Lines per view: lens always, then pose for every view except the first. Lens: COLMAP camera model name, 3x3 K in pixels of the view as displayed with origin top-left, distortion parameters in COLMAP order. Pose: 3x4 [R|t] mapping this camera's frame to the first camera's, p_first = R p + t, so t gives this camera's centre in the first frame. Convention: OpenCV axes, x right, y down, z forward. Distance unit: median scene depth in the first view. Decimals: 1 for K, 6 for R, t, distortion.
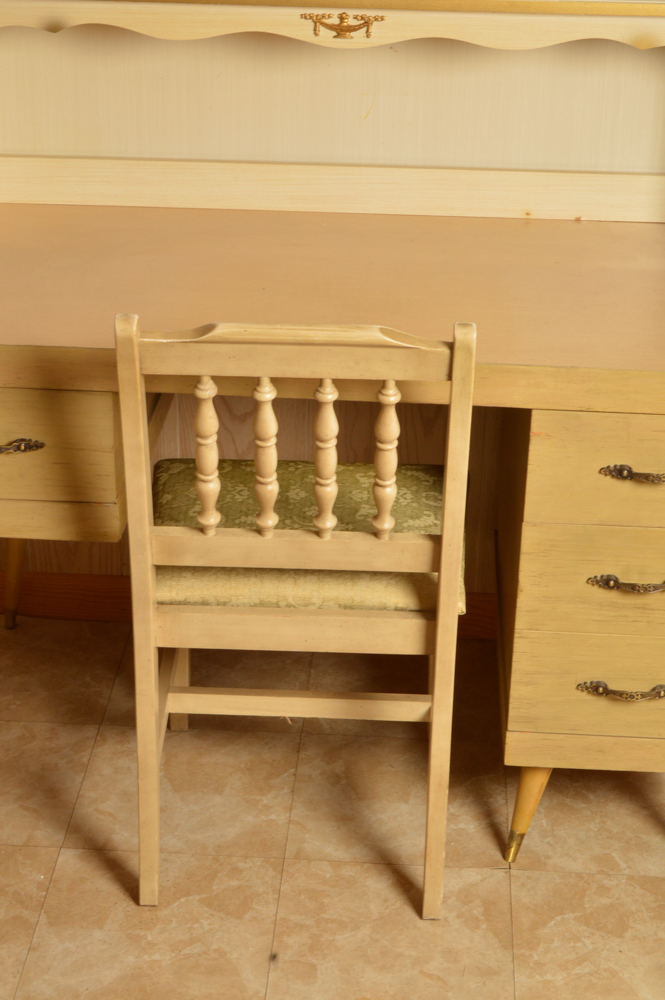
lens RADIAL K [[1826.3, 0, 332.5], [0, 1826.3, 500.0], [0, 0, 1]] dist [-0.031801, 0.003034]
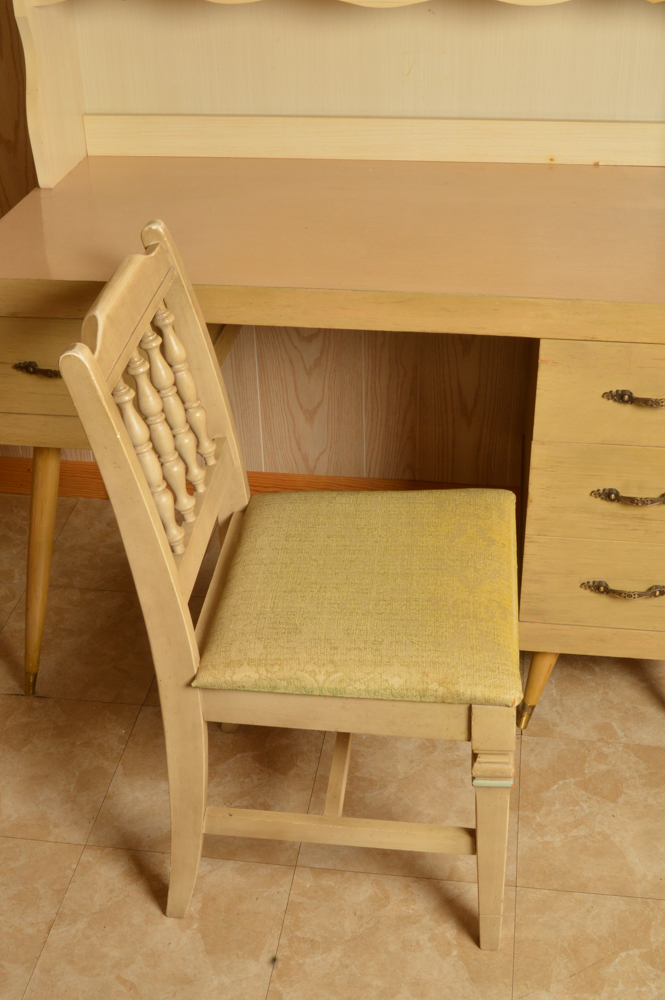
lens RADIAL K [[1274.1, 0, 332.5], [0, 1274.1, 500.0], [0, 0, 1]] dist [-0.059743, 0.013847]
pose [[0.995554, 0.012690, -0.093337, 0.053597], [-0.003807, 0.995495, 0.094737, -0.023269], [0.094118, -0.093961, 0.991117, 0.212765]]
